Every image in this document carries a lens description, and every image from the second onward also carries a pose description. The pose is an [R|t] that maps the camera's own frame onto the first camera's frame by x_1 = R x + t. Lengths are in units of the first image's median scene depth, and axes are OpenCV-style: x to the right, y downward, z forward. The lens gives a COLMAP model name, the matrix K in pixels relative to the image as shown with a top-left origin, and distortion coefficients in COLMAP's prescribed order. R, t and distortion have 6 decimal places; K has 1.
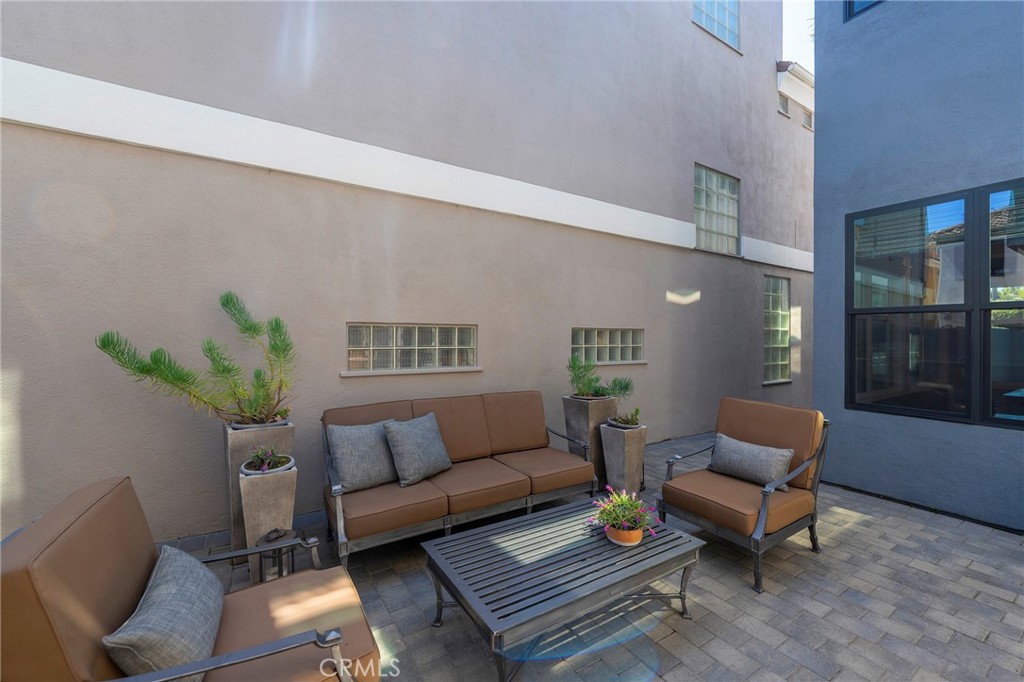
lens RADIAL K [[419.0, 0, 515.2], [0, 419.0, 337.6], [0, 0, 1]] dist [-0.000312, -0.000081]
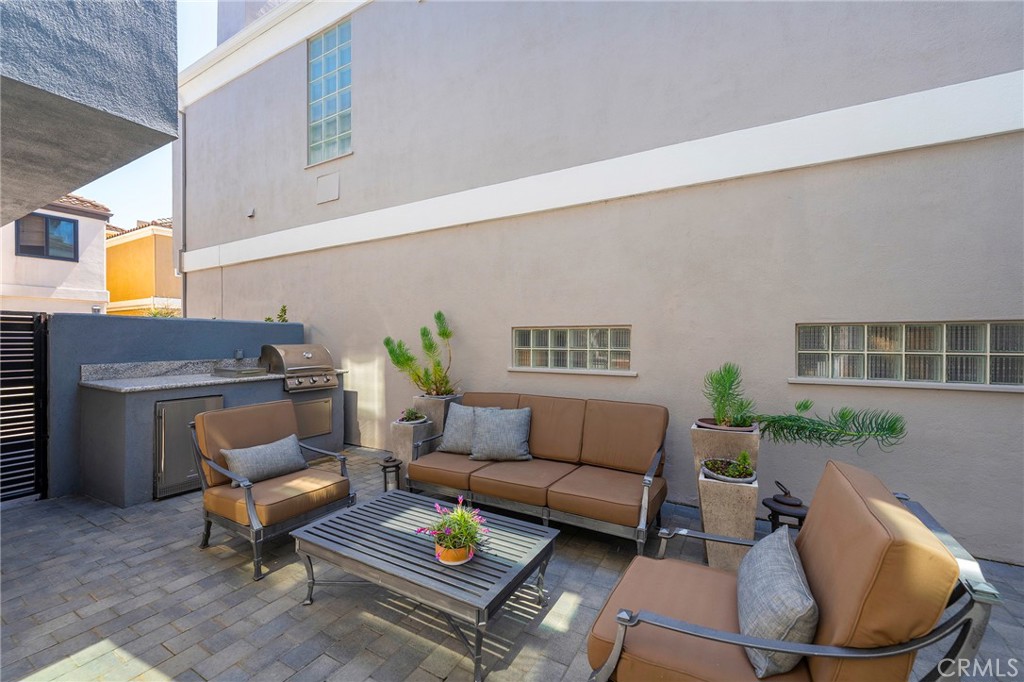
lens RADIAL K [[415.4, 0, 511.6], [0, 415.4, 344.4], [0, 0, 1]] dist [-0.000300, -0.000019]
pose [[0.470188, 0.006343, -0.882543, 0.692354], [0.003367, 0.999954, 0.008981, 0.003008], [0.882560, -0.007195, 0.470145, 0.421064]]
